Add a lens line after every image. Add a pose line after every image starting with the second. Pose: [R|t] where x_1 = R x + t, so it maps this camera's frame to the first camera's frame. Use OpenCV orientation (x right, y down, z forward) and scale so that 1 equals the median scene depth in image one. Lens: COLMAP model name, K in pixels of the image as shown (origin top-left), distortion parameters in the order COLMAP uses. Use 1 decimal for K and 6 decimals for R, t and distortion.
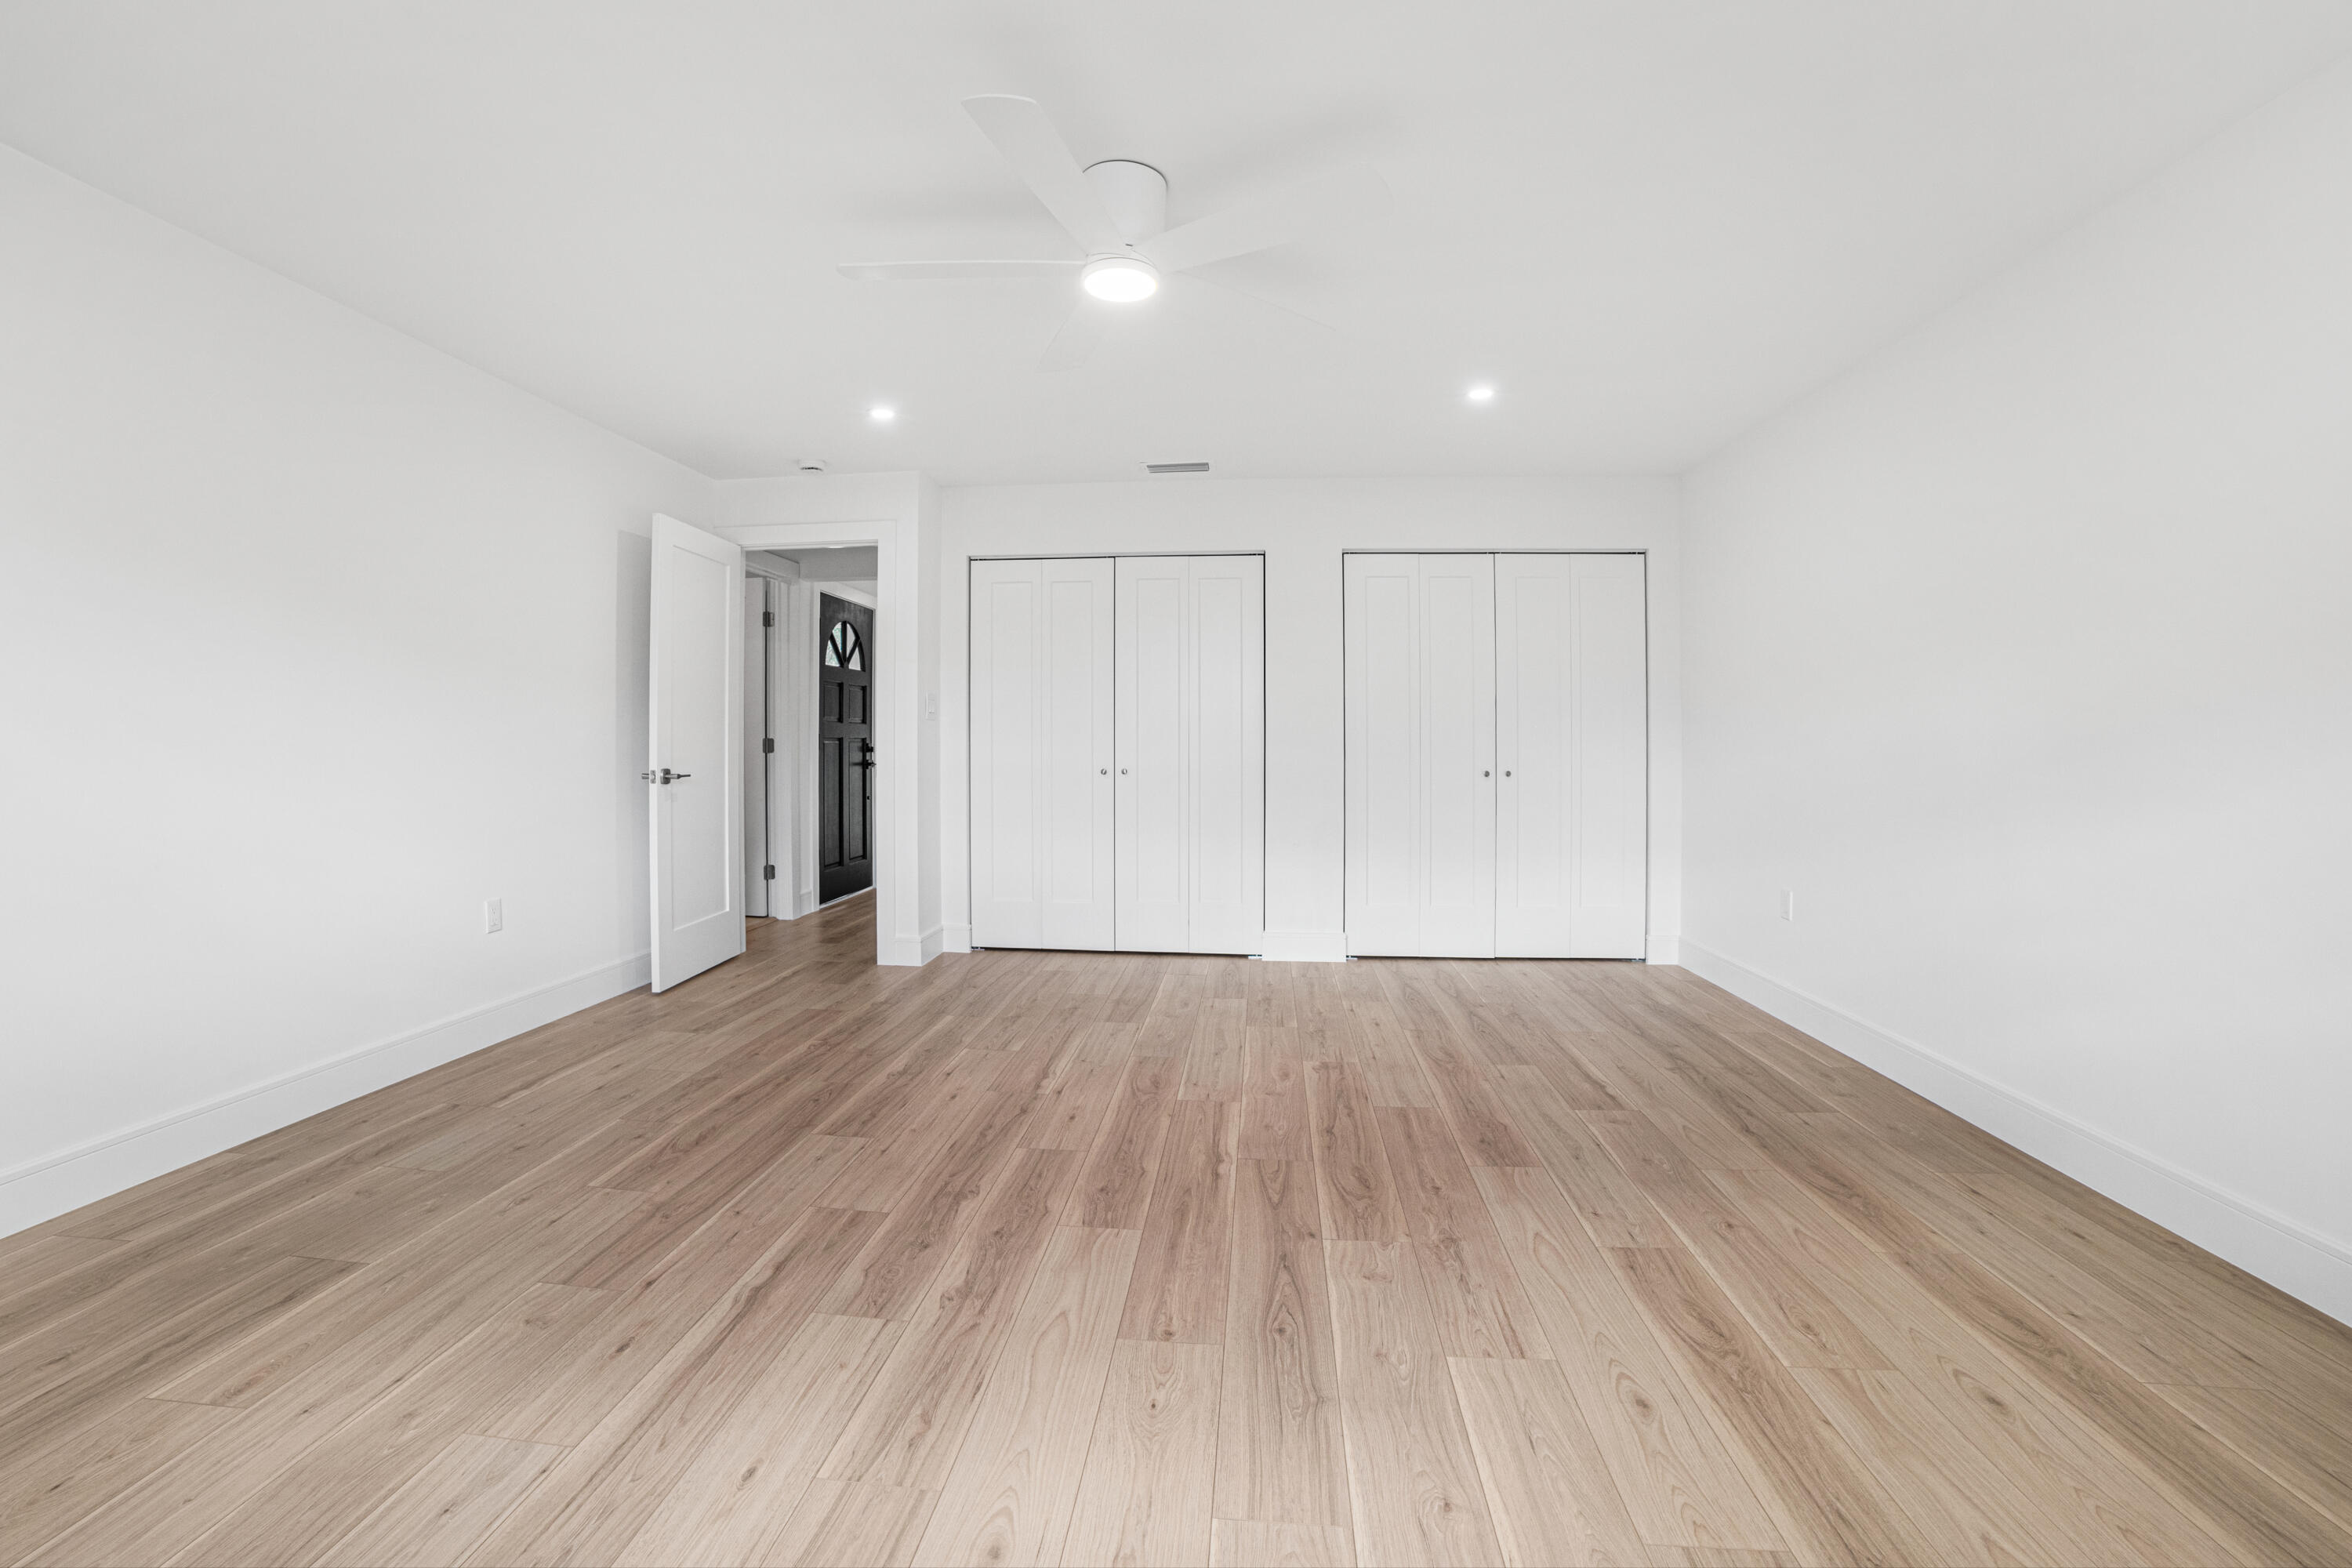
lens RADIAL K [[975.9, 0, 1163.0], [0, 975.9, 737.1], [0, 0, 1]] dist [-0.055270, 0.006416]
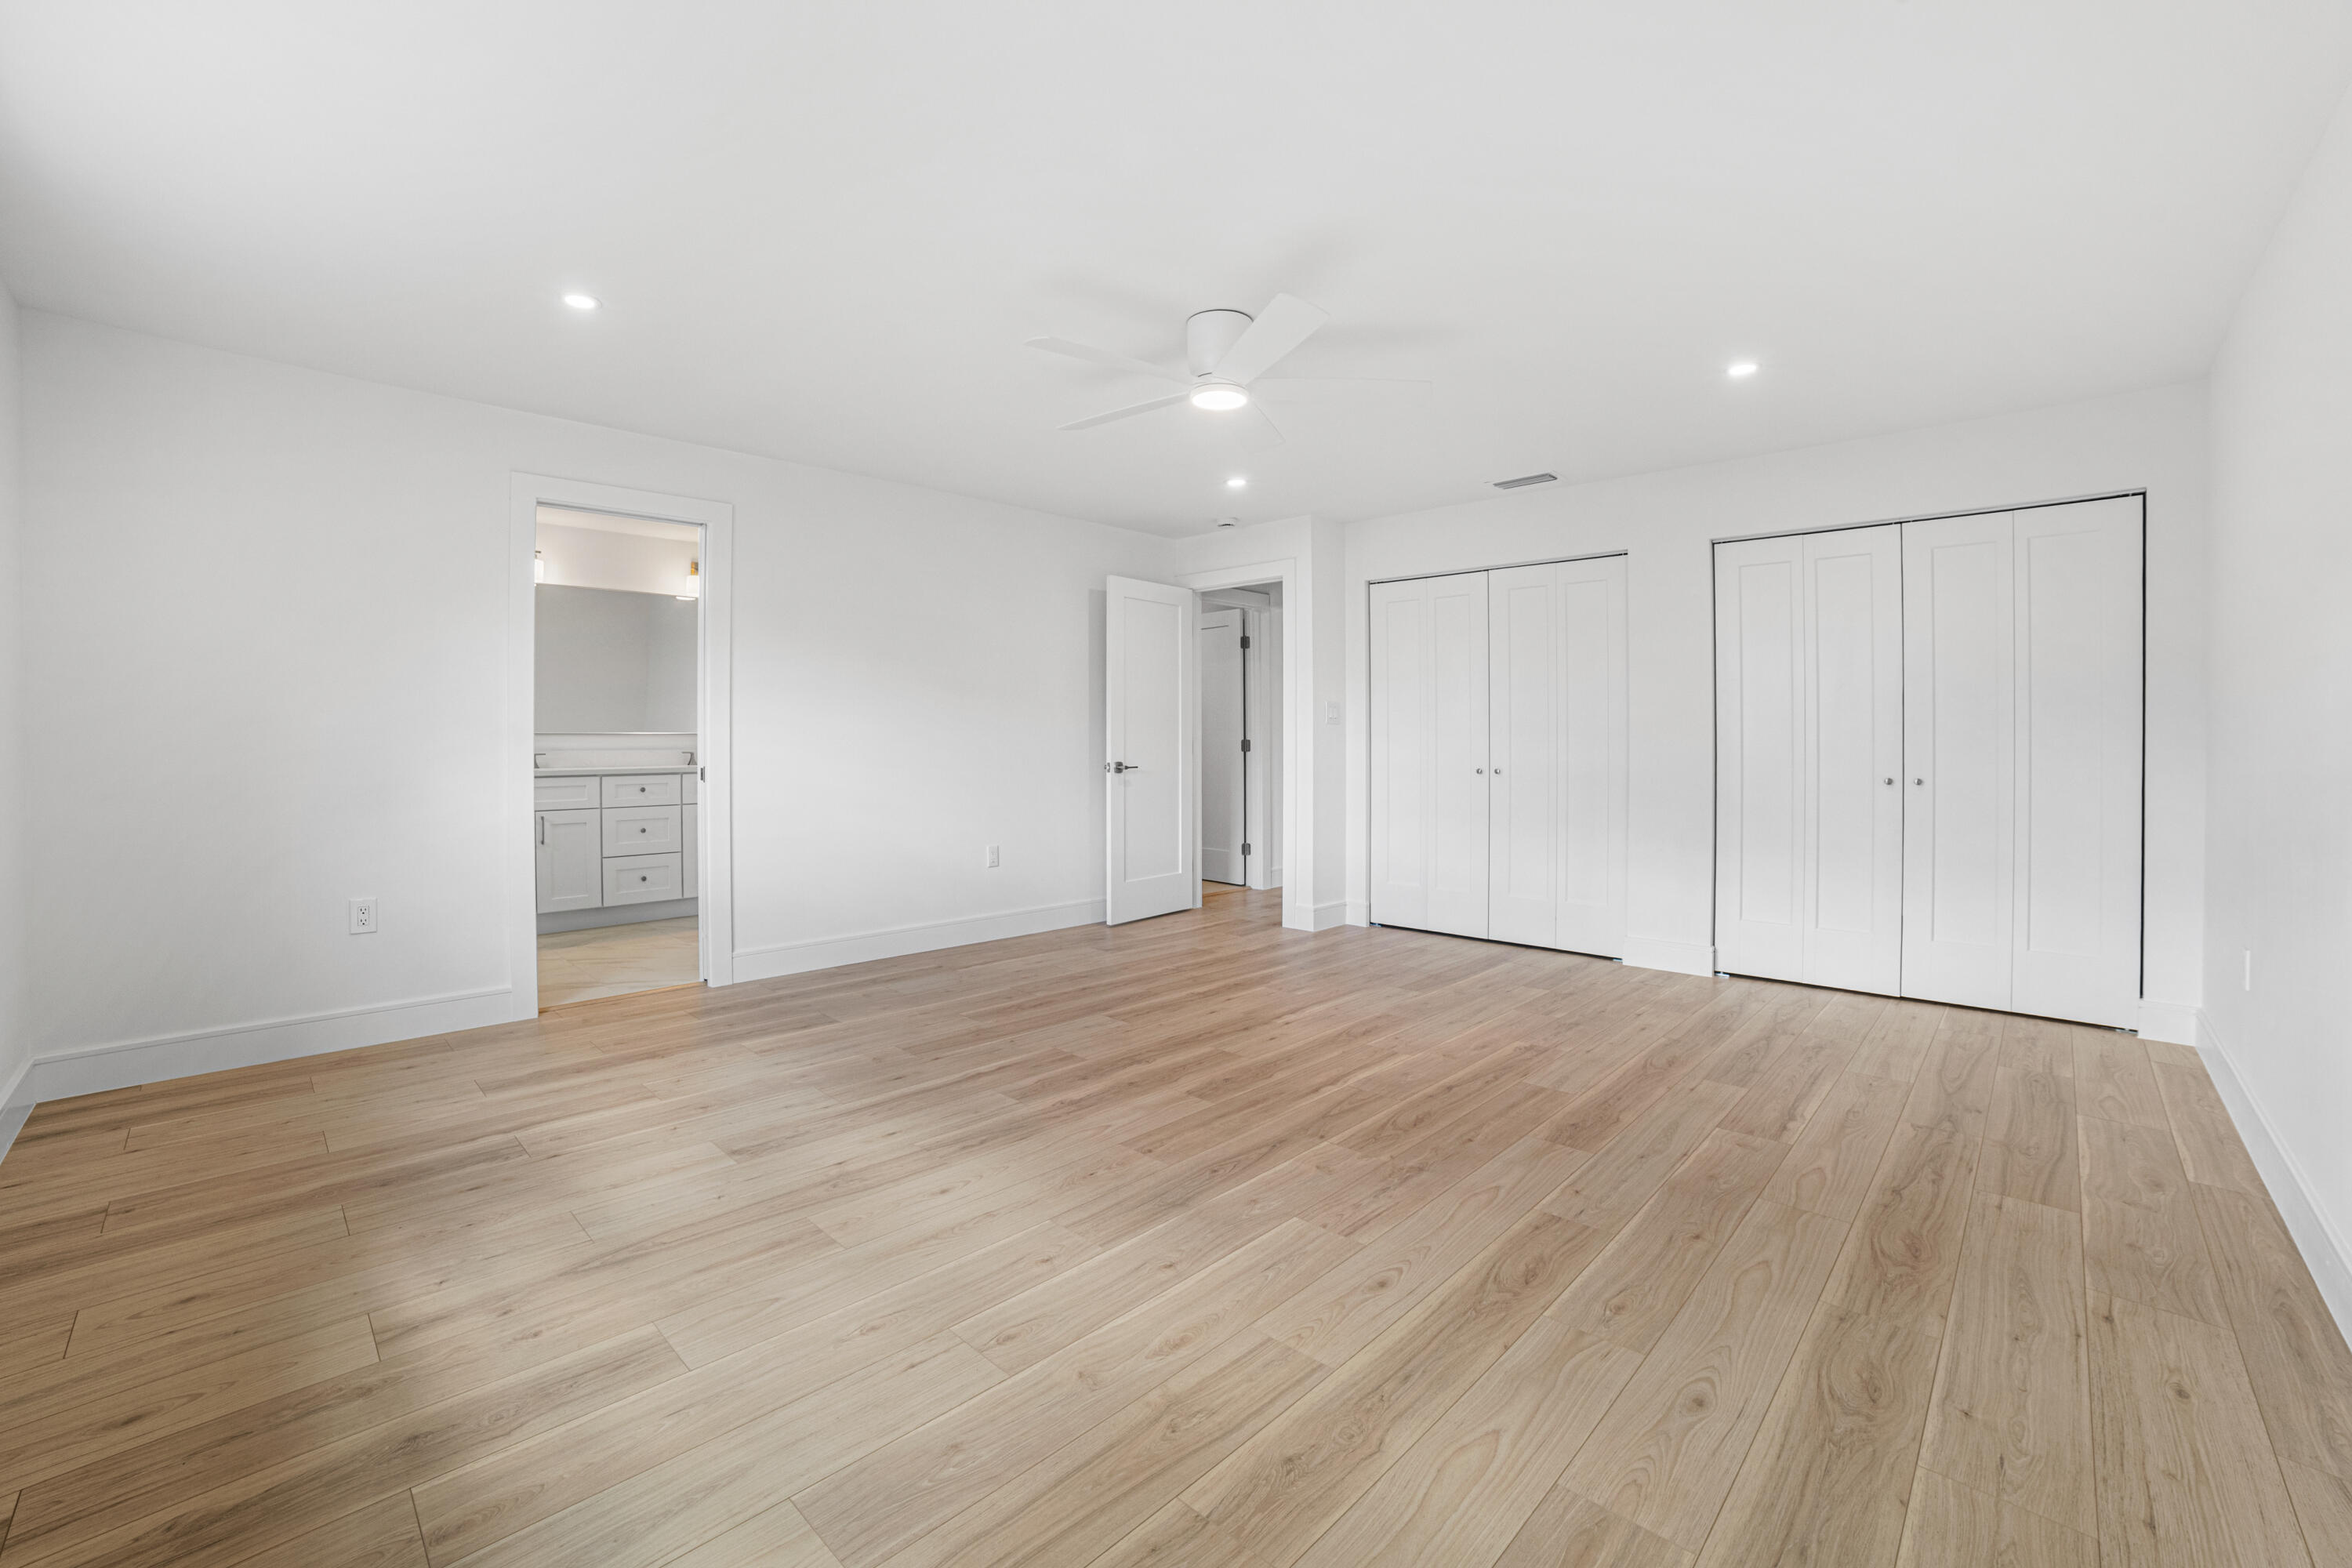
lens RADIAL K [[975.9, 0, 1179.2], [0, 975.9, 775.5], [0, 0, 1]] dist [-0.055270, 0.006416]
pose [[0.791756, 0.021689, -0.610453, 0.612197], [0.000958, 0.999324, 0.036748, 0.001537], [0.610837, -0.029680, 0.791200, -0.075891]]
